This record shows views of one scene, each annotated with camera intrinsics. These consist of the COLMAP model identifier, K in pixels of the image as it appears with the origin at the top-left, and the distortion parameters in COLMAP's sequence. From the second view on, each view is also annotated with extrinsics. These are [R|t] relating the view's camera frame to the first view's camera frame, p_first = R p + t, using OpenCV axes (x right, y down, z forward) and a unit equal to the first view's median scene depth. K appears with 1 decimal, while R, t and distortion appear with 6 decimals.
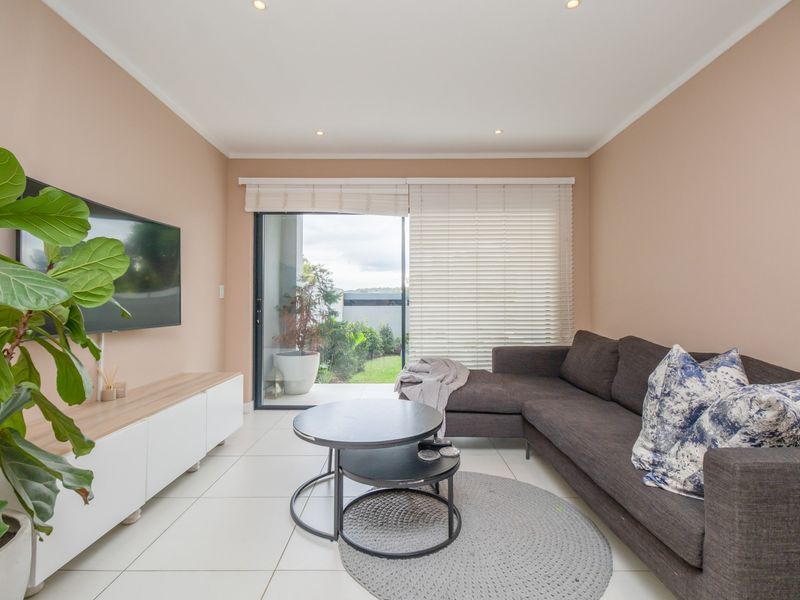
lens RADIAL K [[402.3, 0, 397.3], [0, 402.3, 296.4], [0, 0, 1]] dist [0.028544, -0.013882]
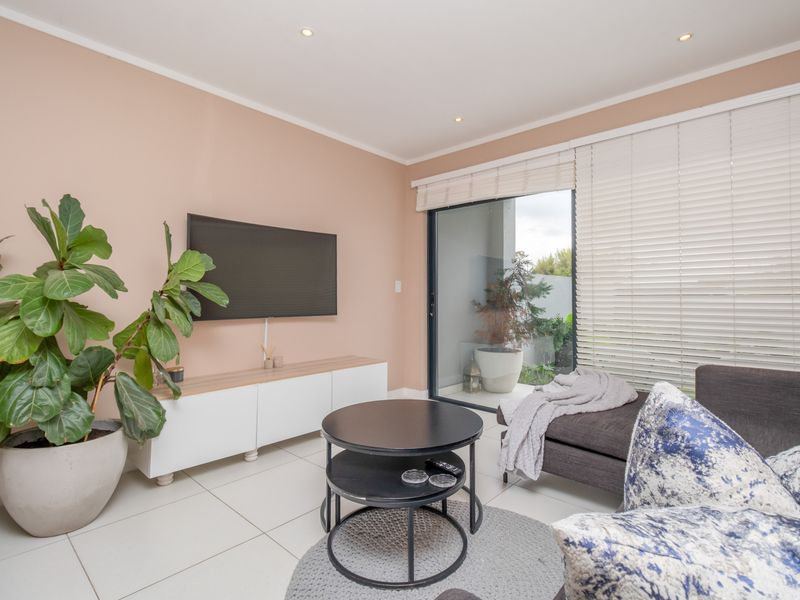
lens RADIAL K [[402.3, 0, 397.3], [0, 402.3, 296.4], [0, 0, 1]] dist [0.028544, -0.013882]
pose [[0.744861, -0.000293, -0.667220, 0.299189], [0.007458, 0.999941, 0.007886, 0.005037], [0.667178, -0.010850, 0.744819, 0.170980]]
